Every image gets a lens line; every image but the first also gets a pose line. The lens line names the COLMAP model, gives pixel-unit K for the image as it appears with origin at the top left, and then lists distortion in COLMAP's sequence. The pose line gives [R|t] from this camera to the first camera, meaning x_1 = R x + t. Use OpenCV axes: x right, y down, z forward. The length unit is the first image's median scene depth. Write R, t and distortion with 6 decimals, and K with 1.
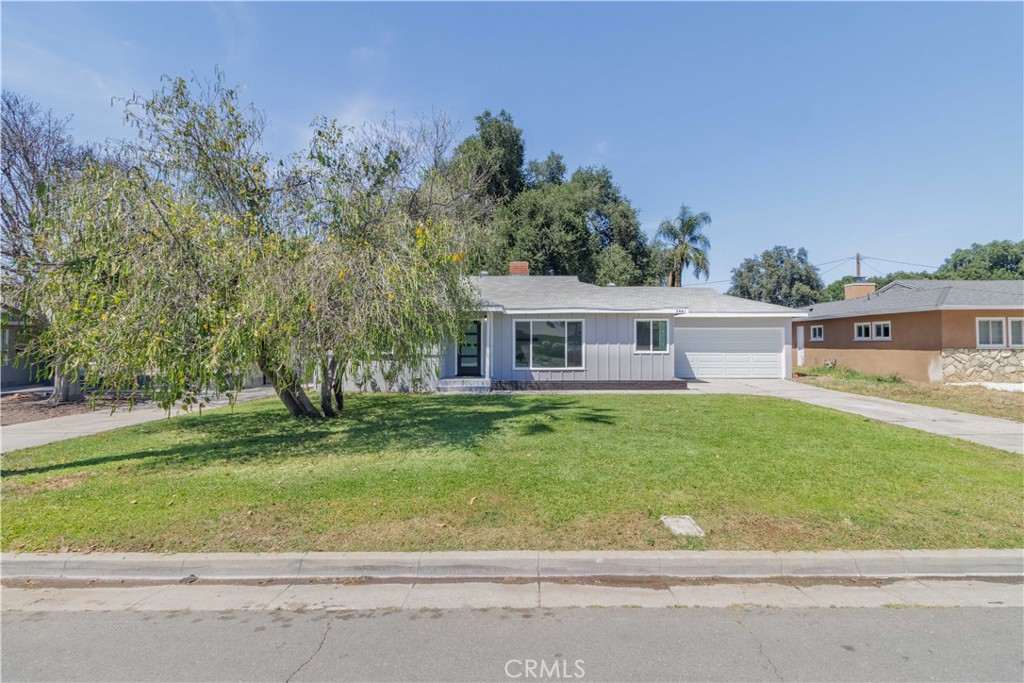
lens RADIAL K [[479.6, 0, 528.7], [0, 479.6, 336.5], [0, 0, 1]] dist [-0.009916, -0.000054]
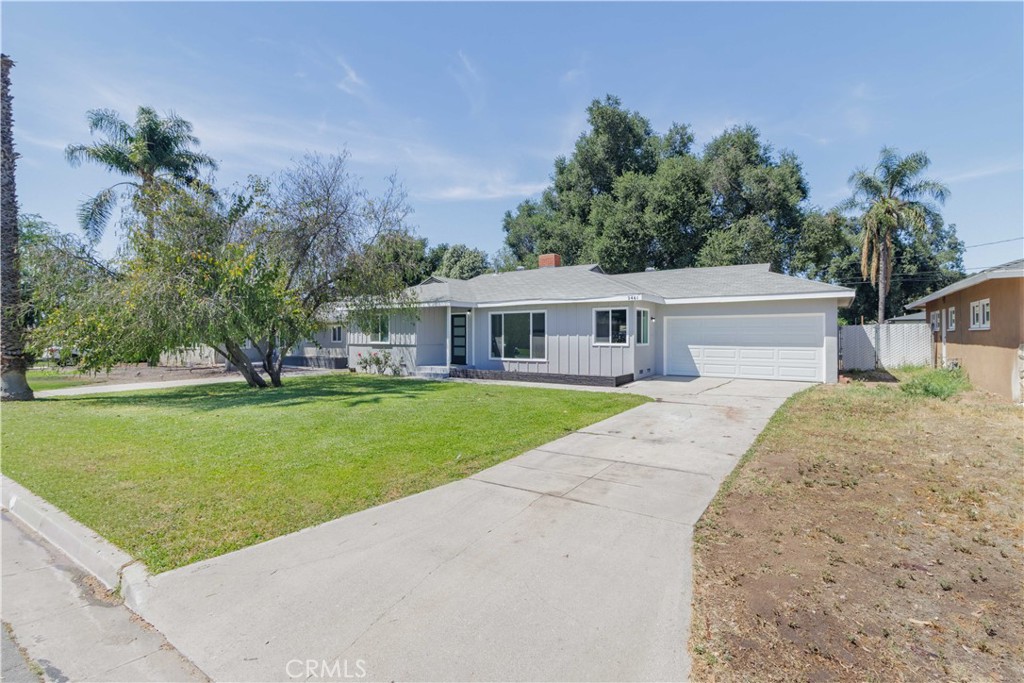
lens RADIAL K [[479.0, 0, 510.1], [0, 479.0, 329.0], [0, 0, 1]] dist [0.001818, 0.000446]
pose [[0.841004, -0.008231, -0.540967, 0.583916], [0.010687, 0.999942, 0.001400, -0.000021], [0.540924, -0.006959, 0.841043, 0.132448]]
